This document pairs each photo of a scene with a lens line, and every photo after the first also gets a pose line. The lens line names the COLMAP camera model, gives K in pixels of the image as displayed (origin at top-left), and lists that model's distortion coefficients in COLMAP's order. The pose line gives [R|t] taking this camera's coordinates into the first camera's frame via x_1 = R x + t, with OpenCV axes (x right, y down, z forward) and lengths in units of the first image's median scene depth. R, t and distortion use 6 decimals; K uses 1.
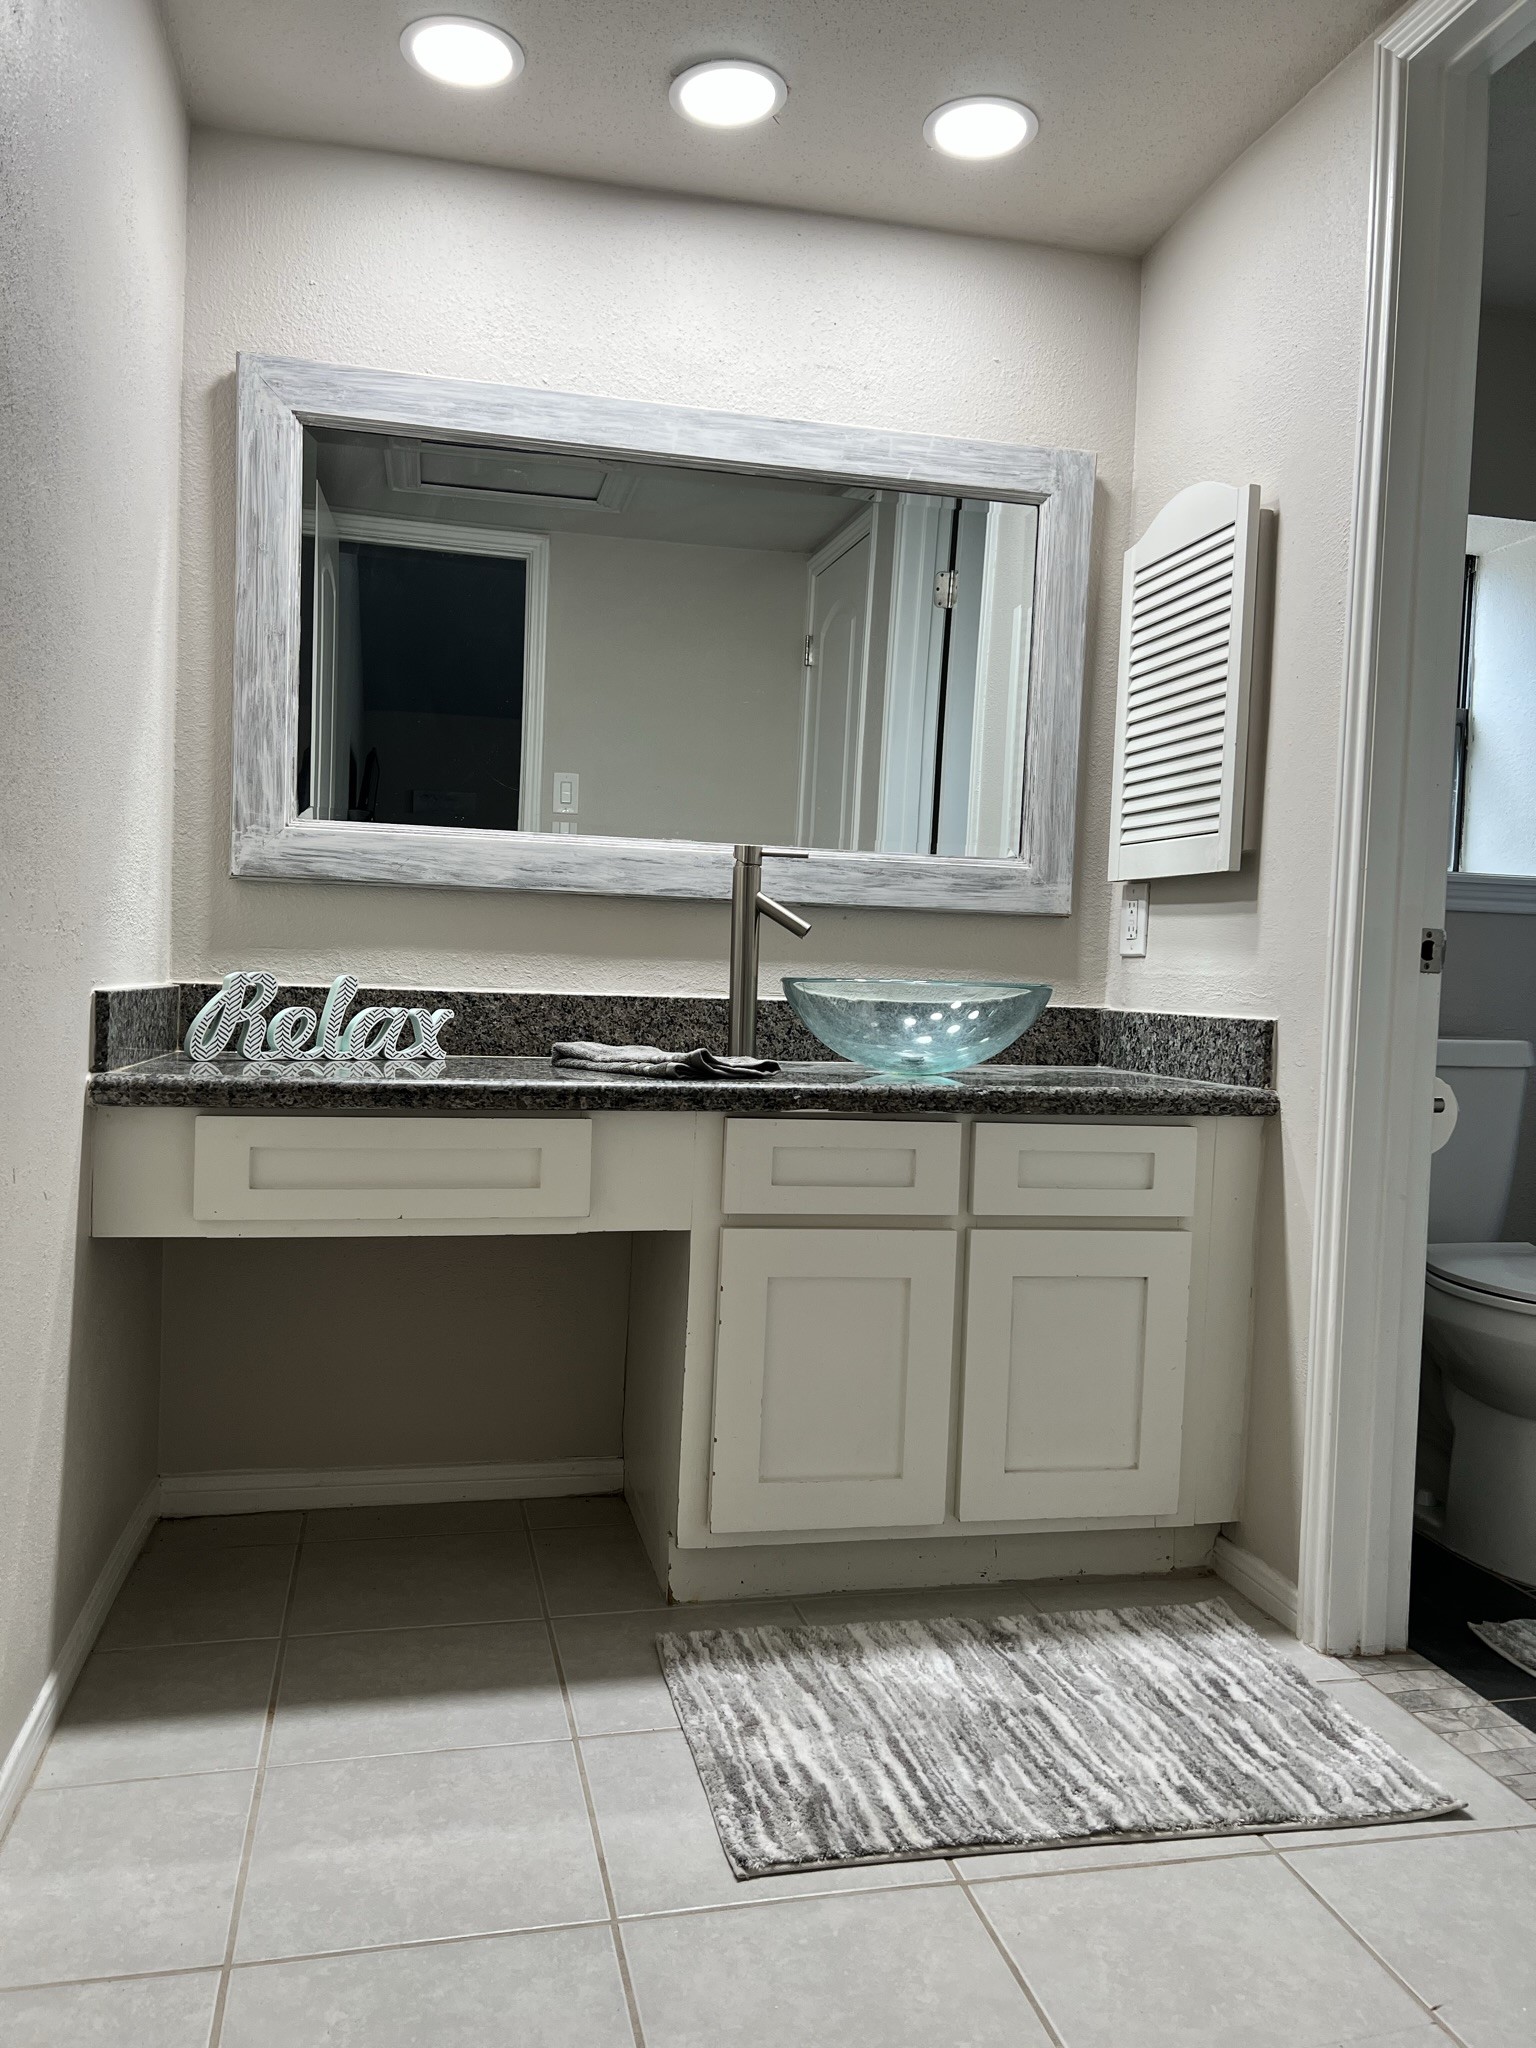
lens RADIAL K [[1513.0, 0, 768.0], [0, 1513.0, 1024.0], [0, 0, 1]] dist [0.071517, -0.099153]
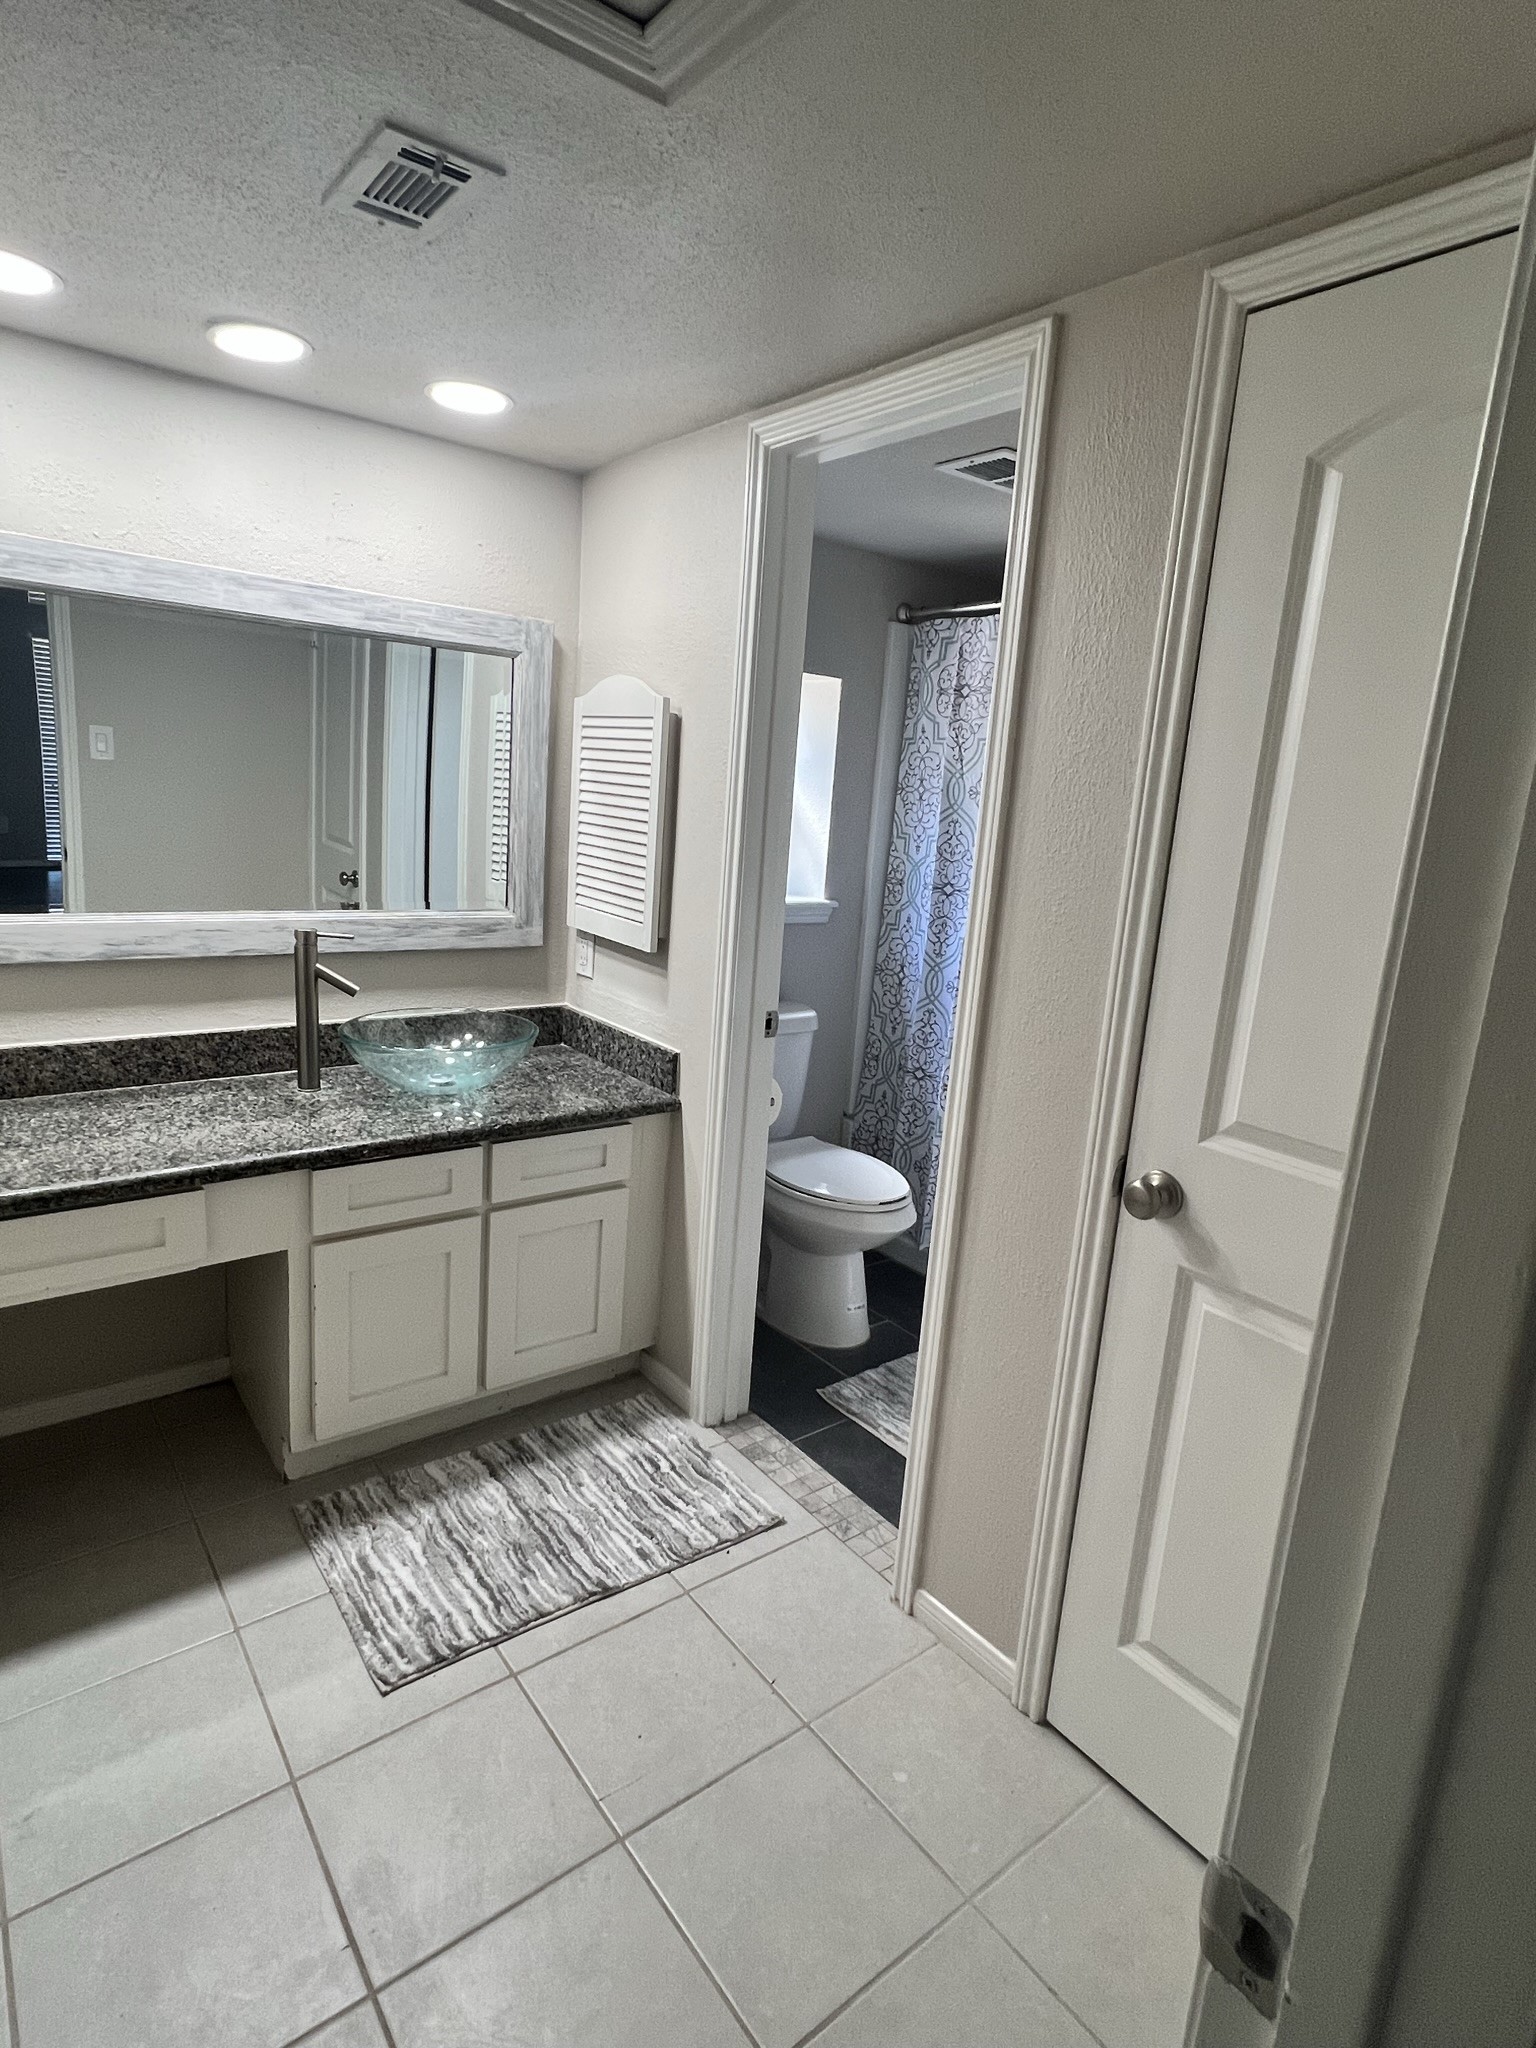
lens RADIAL K [[1064.0, 0, 768.0], [0, 1064.0, 1024.0], [0, 0, 1]] dist [-0.000584, -0.000722]
pose [[0.907227, -0.057143, 0.416742, -0.041515], [-0.019662, 0.983886, 0.177712, -0.223350], [-0.420181, -0.169419, 0.891485, -0.020913]]
